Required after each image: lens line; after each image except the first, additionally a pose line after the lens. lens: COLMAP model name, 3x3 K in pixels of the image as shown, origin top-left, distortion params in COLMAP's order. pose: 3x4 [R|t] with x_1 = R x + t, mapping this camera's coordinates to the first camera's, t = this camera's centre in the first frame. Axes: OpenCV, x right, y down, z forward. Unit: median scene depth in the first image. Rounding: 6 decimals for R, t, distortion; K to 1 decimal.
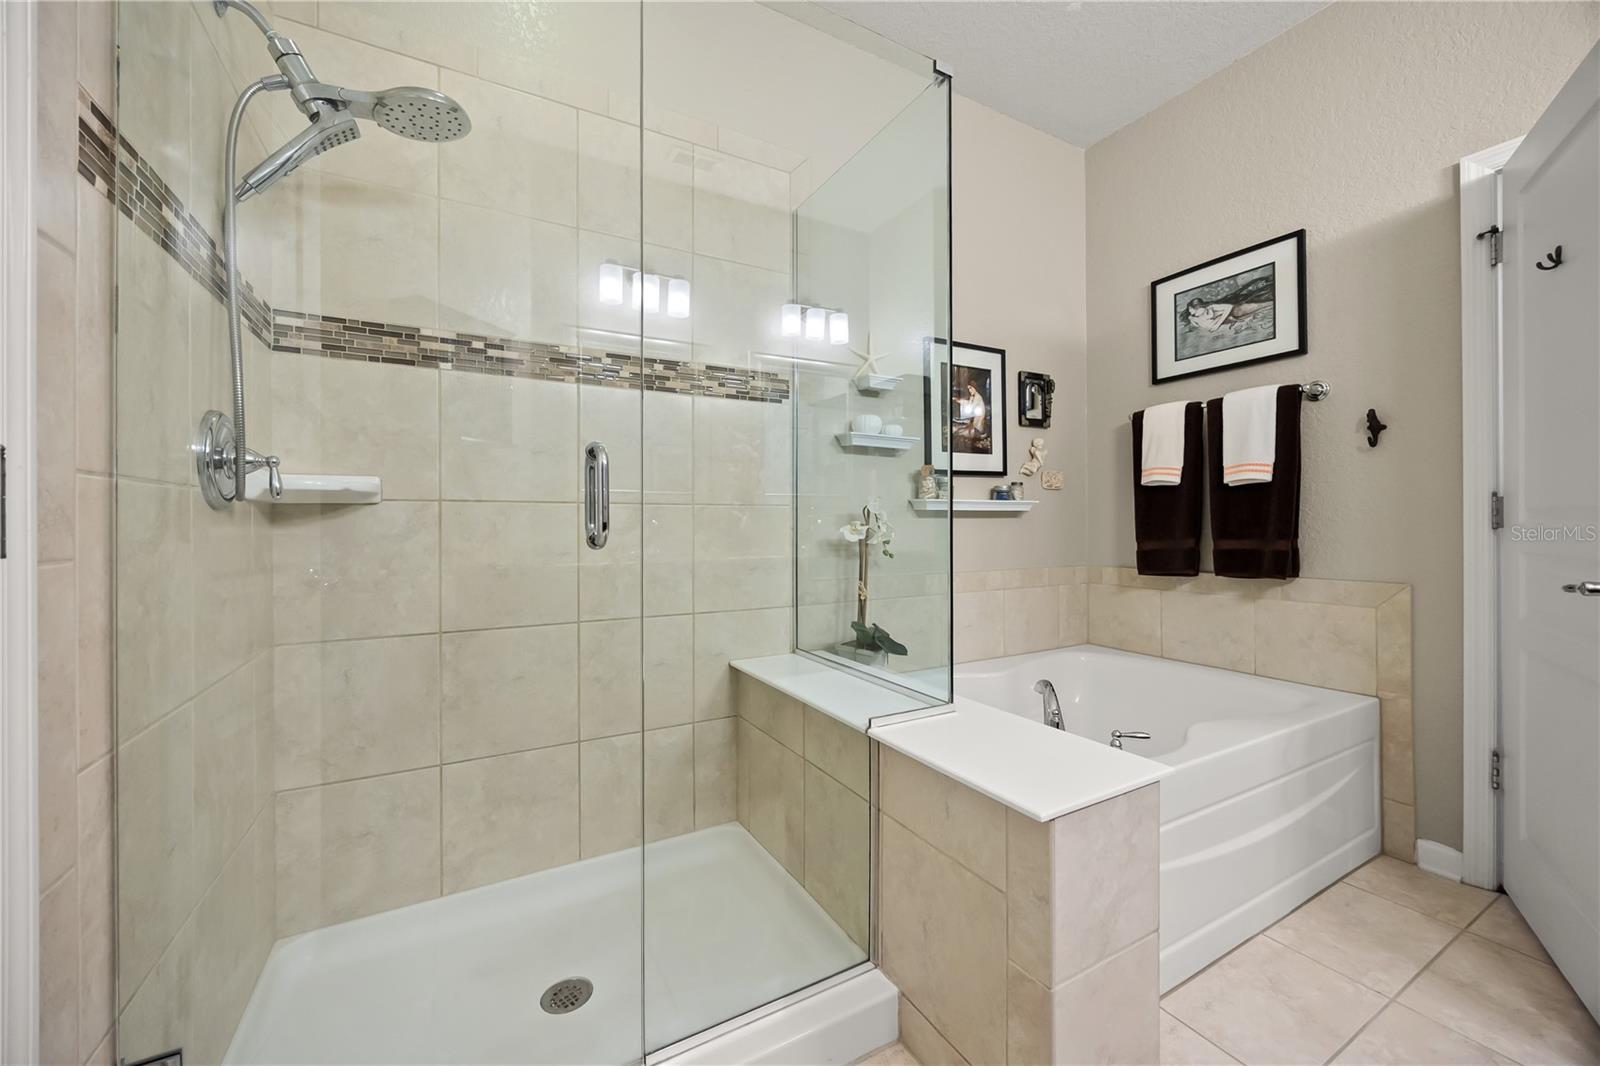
lens RADIAL K [[612.8, 0, 798.5], [0, 612.8, 517.1], [0, 0, 1]] dist [-0.002969, -0.000168]
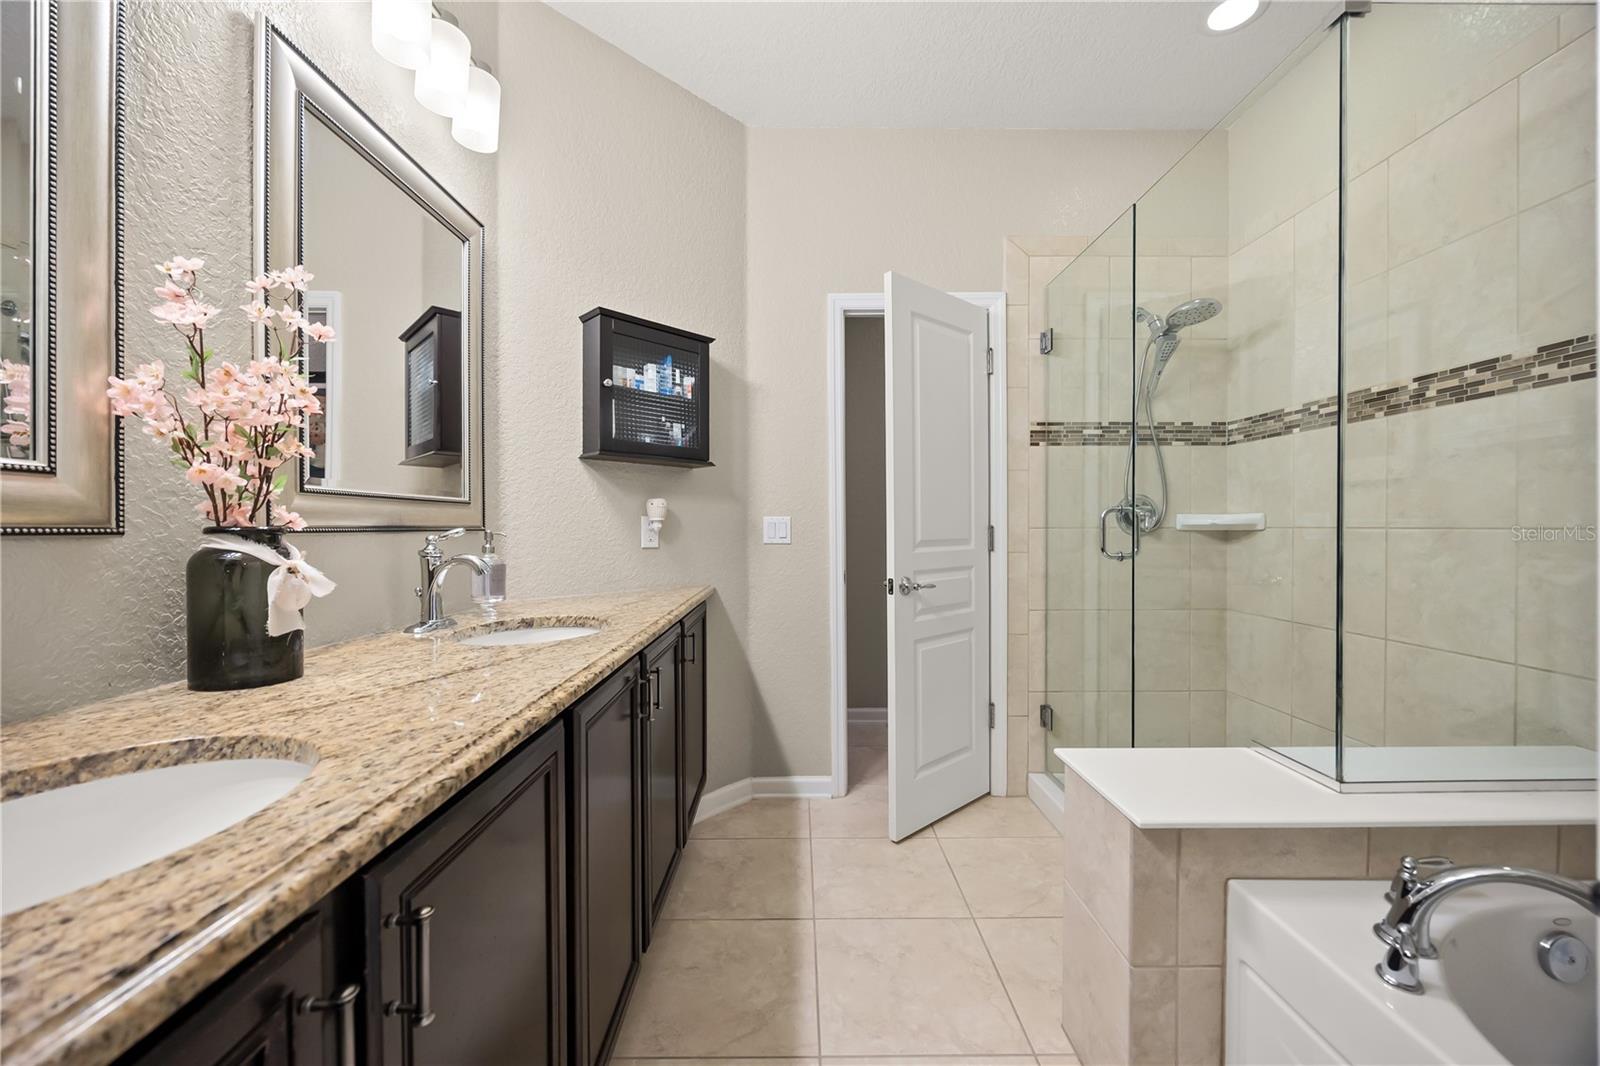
lens RADIAL K [[612.8, 0, 799.6], [0, 612.8, 531.0], [0, 0, 1]] dist [-0.002969, -0.000168]
pose [[-0.477669, 0.006003, -0.878519, 0.477277], [0.003349, 0.999982, 0.005012, -0.012141], [0.878534, -0.000548, -0.477680, 0.272219]]
